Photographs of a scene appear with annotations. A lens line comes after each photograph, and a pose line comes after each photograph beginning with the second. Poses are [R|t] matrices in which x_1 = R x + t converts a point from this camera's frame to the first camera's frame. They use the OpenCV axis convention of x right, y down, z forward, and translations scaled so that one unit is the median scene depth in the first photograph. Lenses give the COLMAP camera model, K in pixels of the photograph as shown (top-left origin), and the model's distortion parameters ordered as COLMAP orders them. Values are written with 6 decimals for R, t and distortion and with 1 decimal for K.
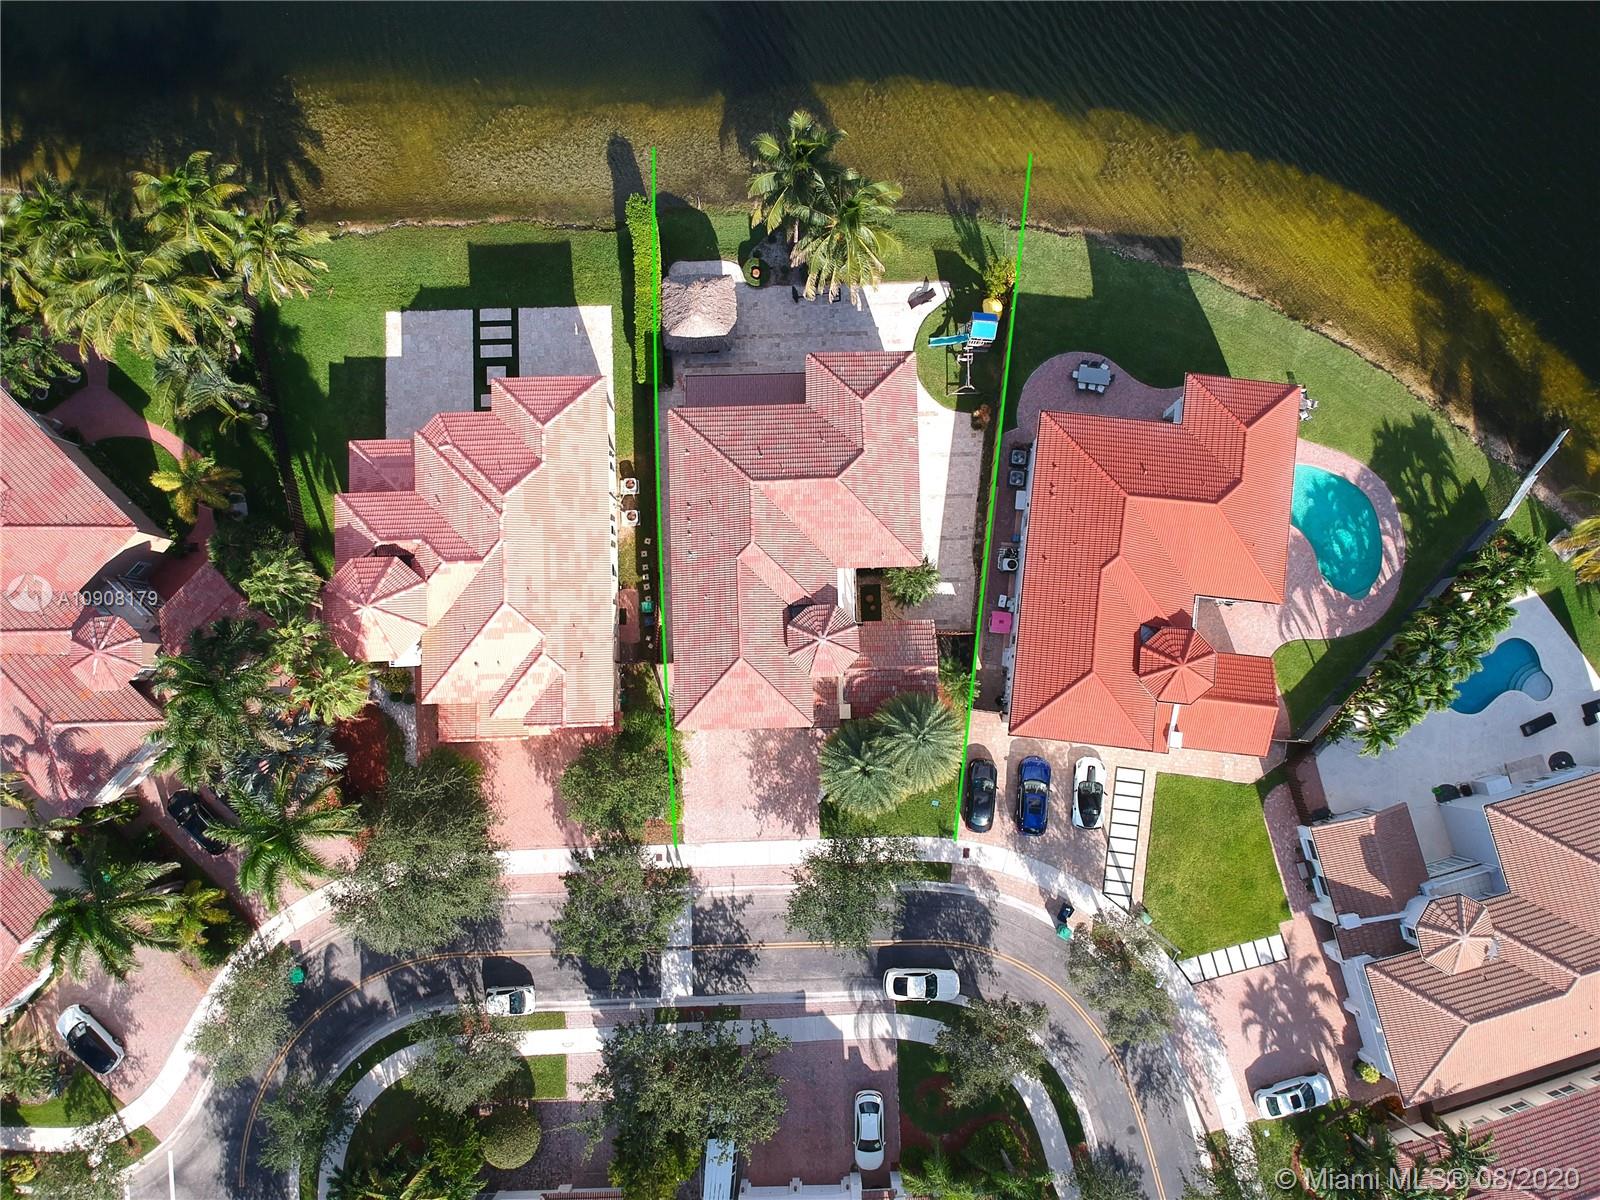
lens RADIAL K [[1165.1, 0, 840.0], [0, 1165.1, 583.3], [0, 0, 1]] dist [0.095290, -0.159189]
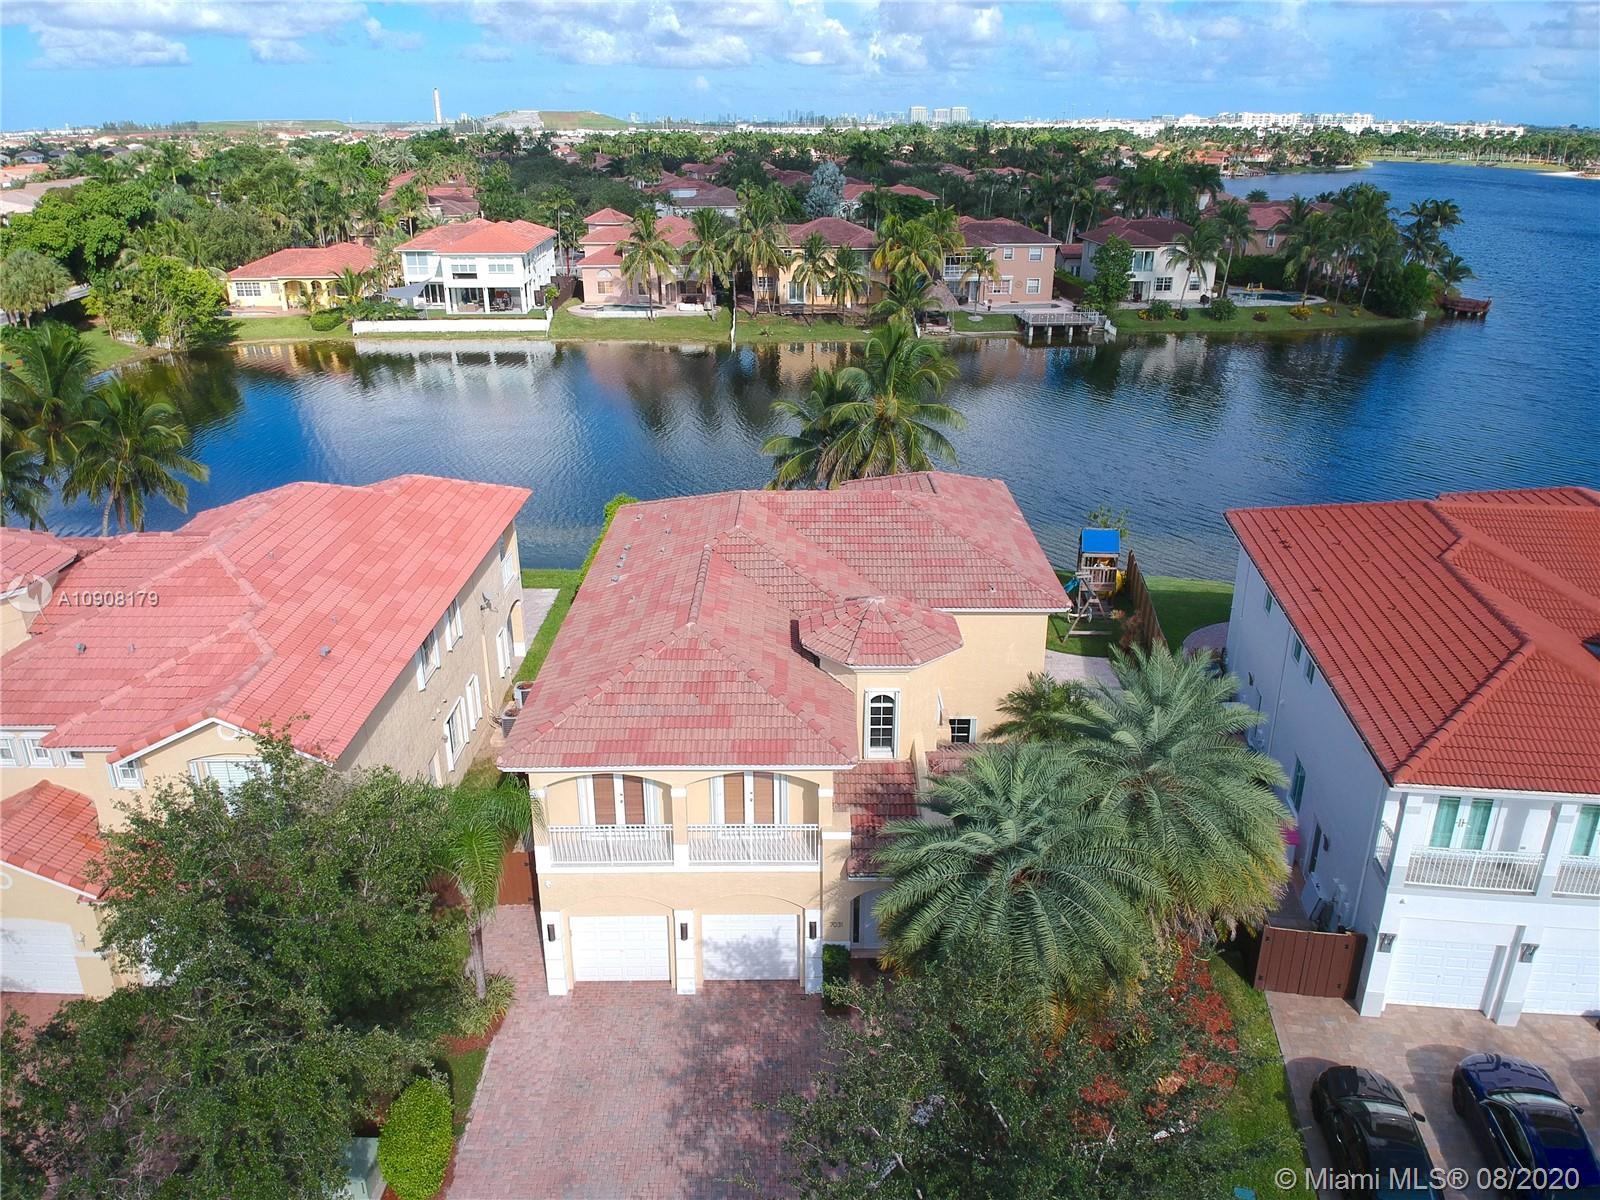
lens RADIAL K [[1171.3, 0, 818.4], [0, 1171.3, 590.5], [0, 0, 1]] dist [0.070272, -0.150422]
pose [[0.999724, -0.008956, -0.021729, -0.025185], [-0.015319, 0.452857, -0.891451, 0.398342], [0.017824, 0.891538, 0.452595, 0.709414]]
